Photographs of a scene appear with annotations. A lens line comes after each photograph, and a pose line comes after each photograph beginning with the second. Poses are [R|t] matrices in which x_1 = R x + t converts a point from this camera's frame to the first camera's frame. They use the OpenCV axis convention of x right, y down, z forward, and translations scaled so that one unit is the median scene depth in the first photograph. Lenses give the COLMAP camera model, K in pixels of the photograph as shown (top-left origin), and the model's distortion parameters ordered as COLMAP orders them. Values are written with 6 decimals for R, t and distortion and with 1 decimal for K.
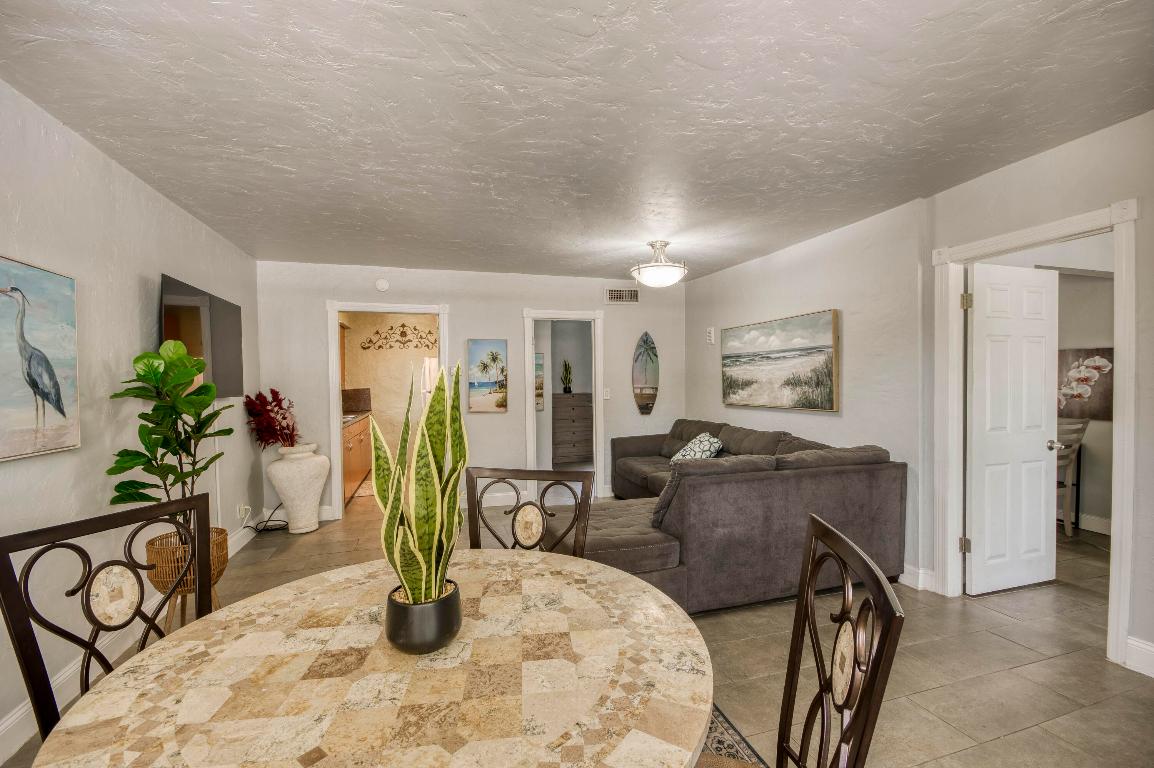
lens RADIAL K [[504.3, 0, 587.0], [0, 504.3, 385.6], [0, 0, 1]] dist [-0.004163, -0.006062]
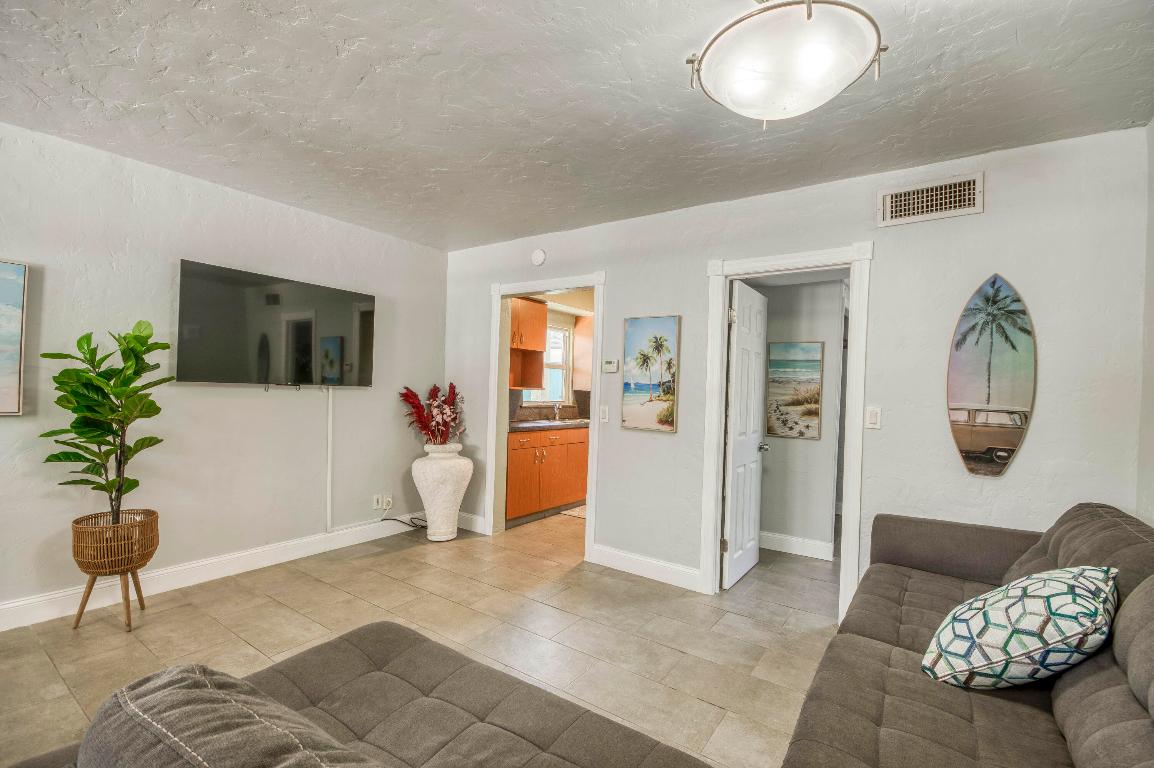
lens RADIAL K [[504.3, 0, 581.1], [0, 504.3, 388.8], [0, 0, 1]] dist [-0.004163, -0.006062]
pose [[0.615349, 0.034634, -0.787494, 0.298453], [-0.046900, 0.998873, 0.007283, -0.000811], [0.786859, 0.032452, 0.616279, 0.615304]]
